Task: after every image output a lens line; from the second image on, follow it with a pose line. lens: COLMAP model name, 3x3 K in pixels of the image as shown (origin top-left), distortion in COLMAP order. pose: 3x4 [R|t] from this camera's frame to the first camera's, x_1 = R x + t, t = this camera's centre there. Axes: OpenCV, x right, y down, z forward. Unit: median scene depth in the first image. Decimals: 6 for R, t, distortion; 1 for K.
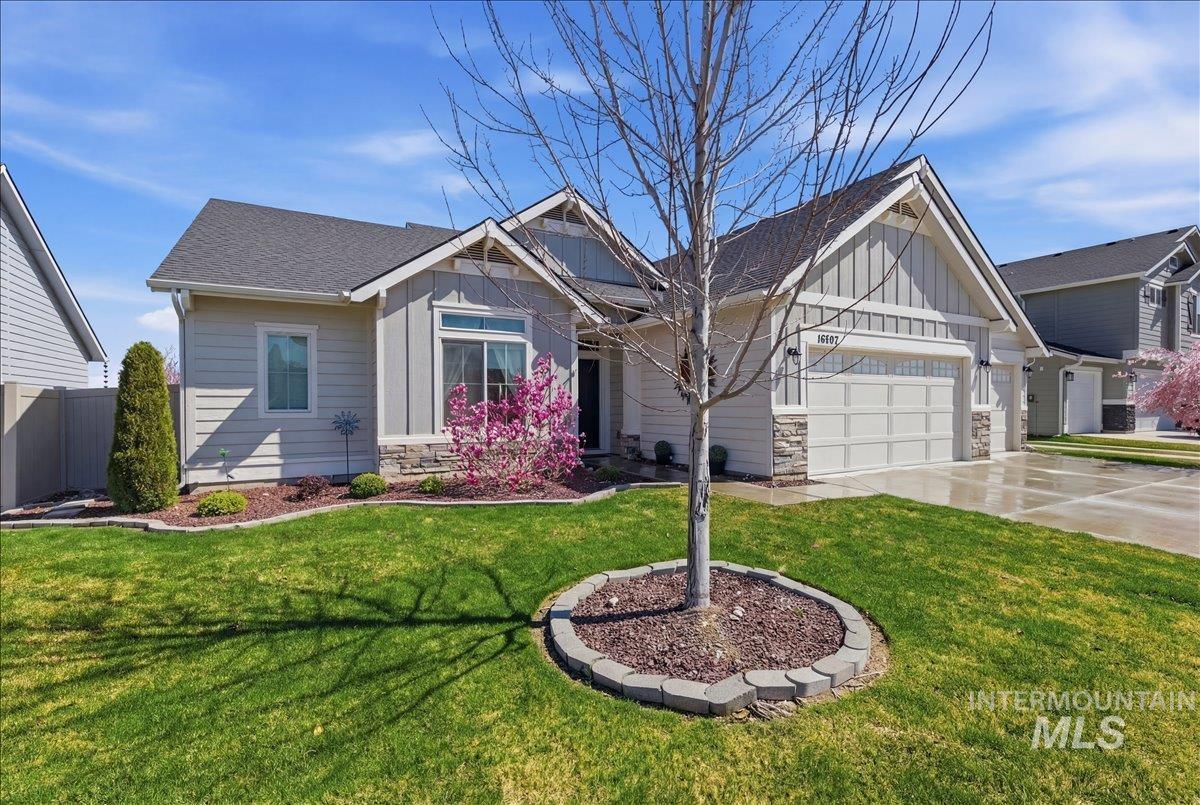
lens RADIAL K [[549.0, 0, 596.4], [0, 549.0, 406.1], [0, 0, 1]] dist [0.003622, 0.000385]
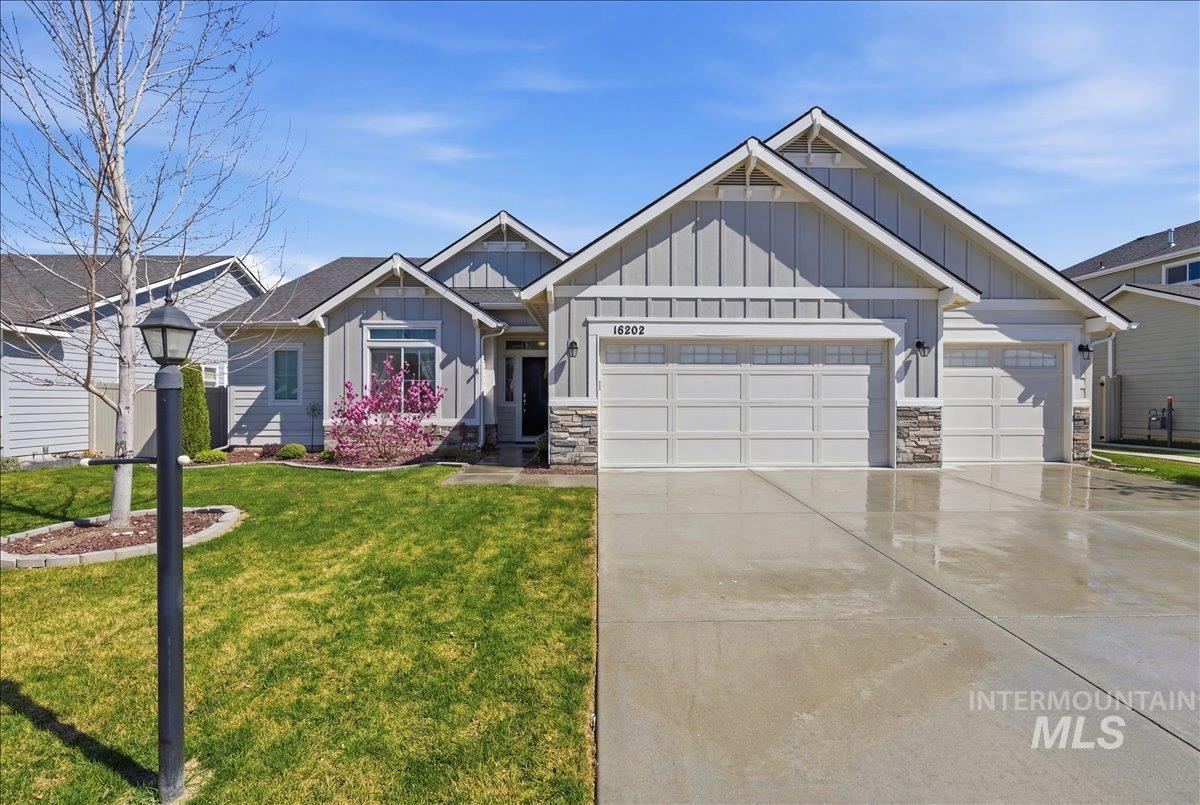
lens RADIAL K [[518.5, 0, 595.9], [0, 518.5, 399.9], [0, 0, 1]] dist [-0.002015, 0.002139]
pose [[0.876993, 0.002659, -0.480496, 0.824018], [-0.005570, 0.999974, -0.004632, 0.008007], [0.480471, 0.006739, 0.876985, 0.158106]]
